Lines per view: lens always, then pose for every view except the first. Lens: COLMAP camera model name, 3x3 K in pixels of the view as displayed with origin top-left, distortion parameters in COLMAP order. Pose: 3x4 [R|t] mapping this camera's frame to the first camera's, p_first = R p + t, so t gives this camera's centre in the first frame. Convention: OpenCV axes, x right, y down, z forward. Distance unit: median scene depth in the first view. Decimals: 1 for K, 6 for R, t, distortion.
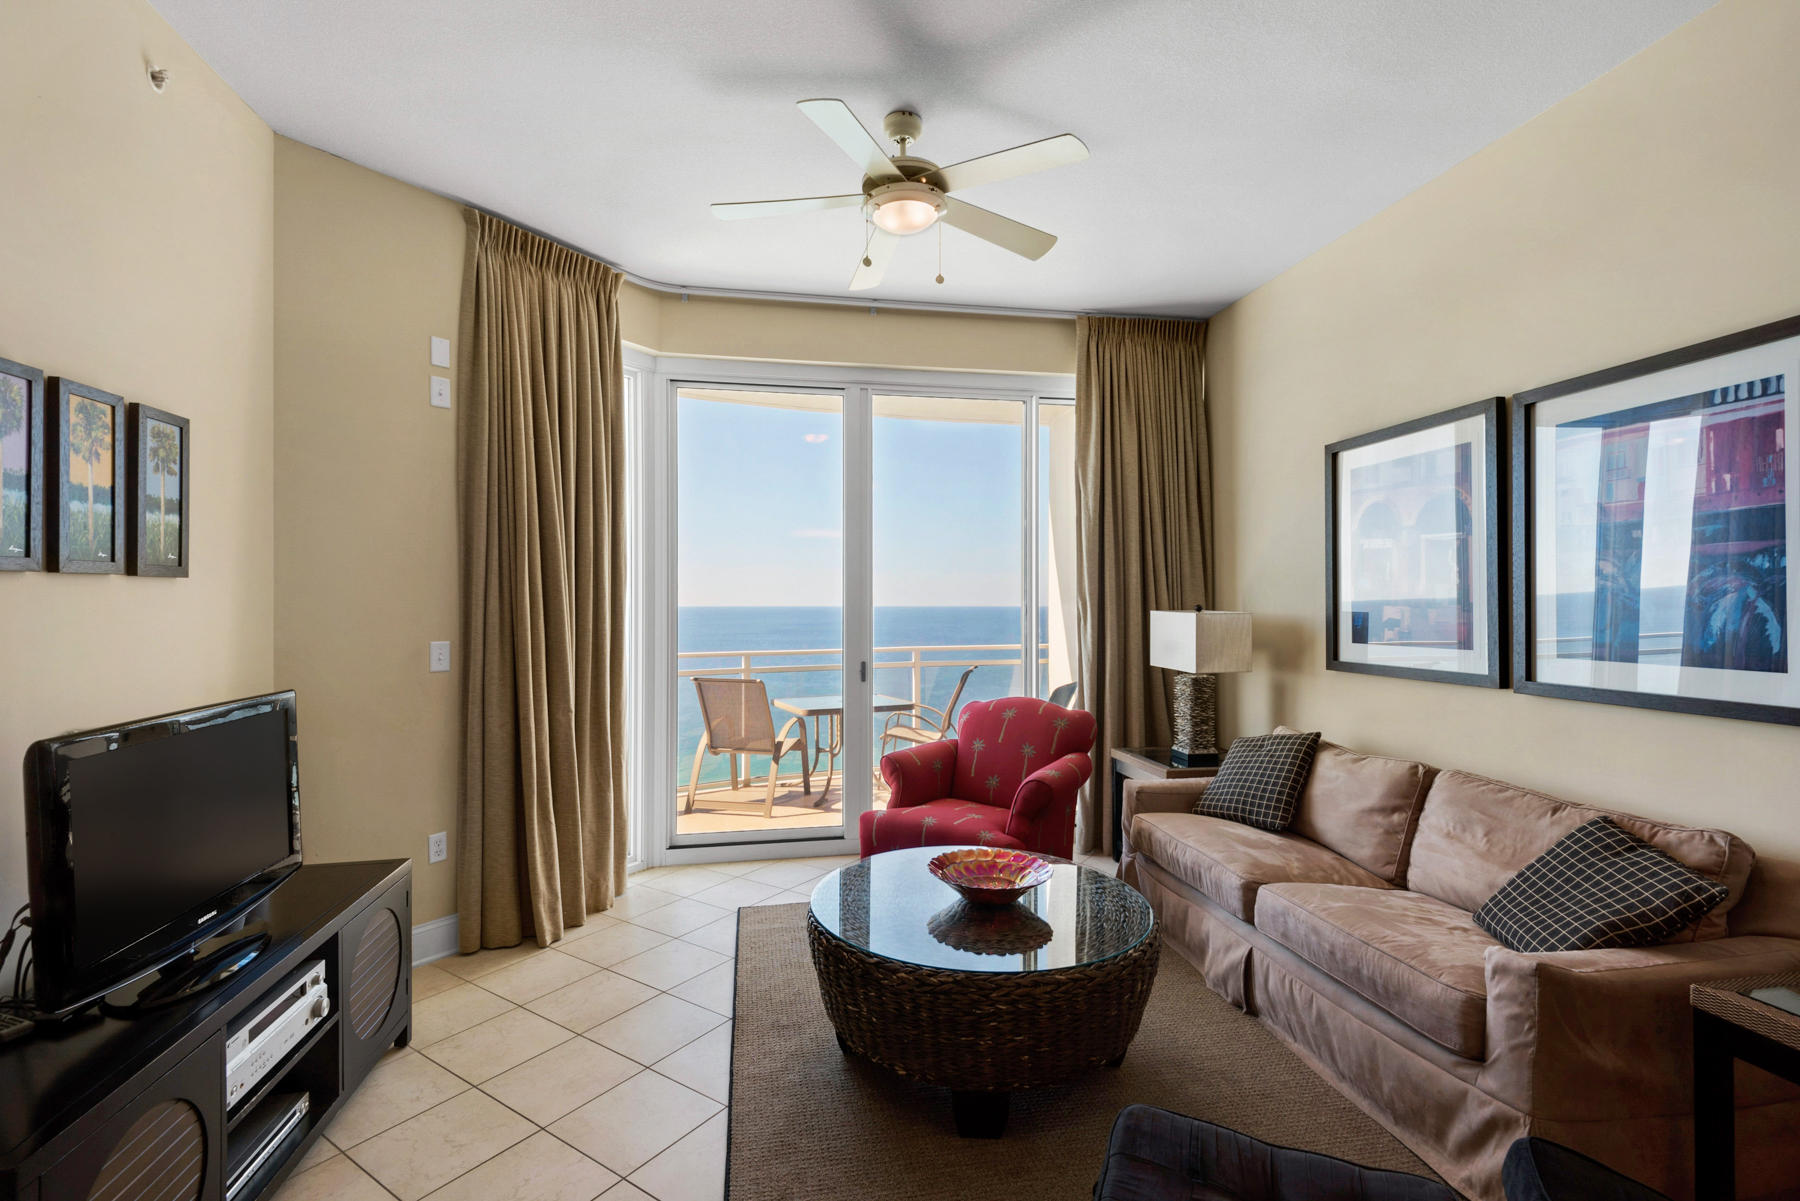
lens RADIAL K [[813.1, 0, 894.2], [0, 813.1, 603.6], [0, 0, 1]] dist [0.017085, -0.007444]
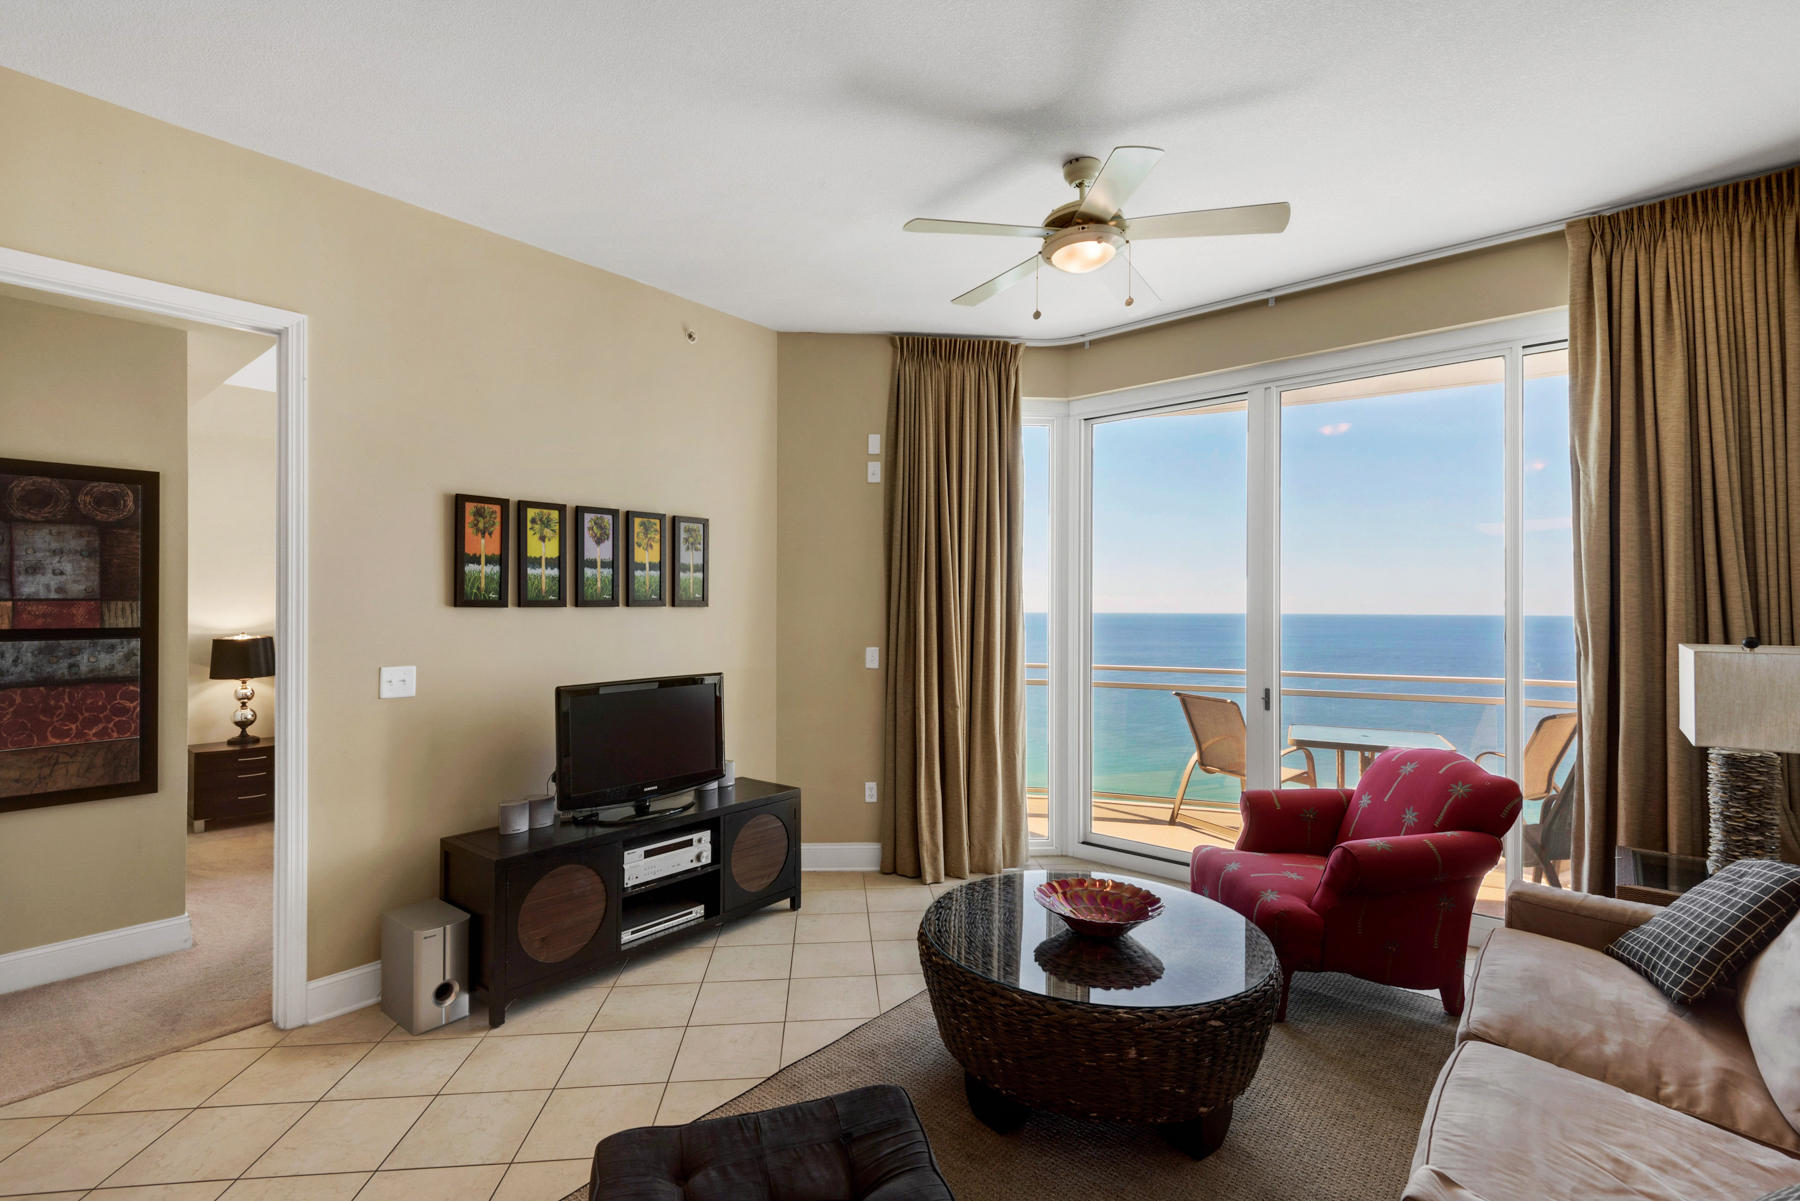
lens RADIAL K [[813.1, 0, 907.8], [0, 813.1, 606.6], [0, 0, 1]] dist [0.017085, -0.007444]
pose [[0.640843, -0.000340, -0.767672, 0.565595], [-0.003679, 0.999987, -0.003515, -0.020493], [0.767663, 0.005077, 0.640834, 0.141678]]
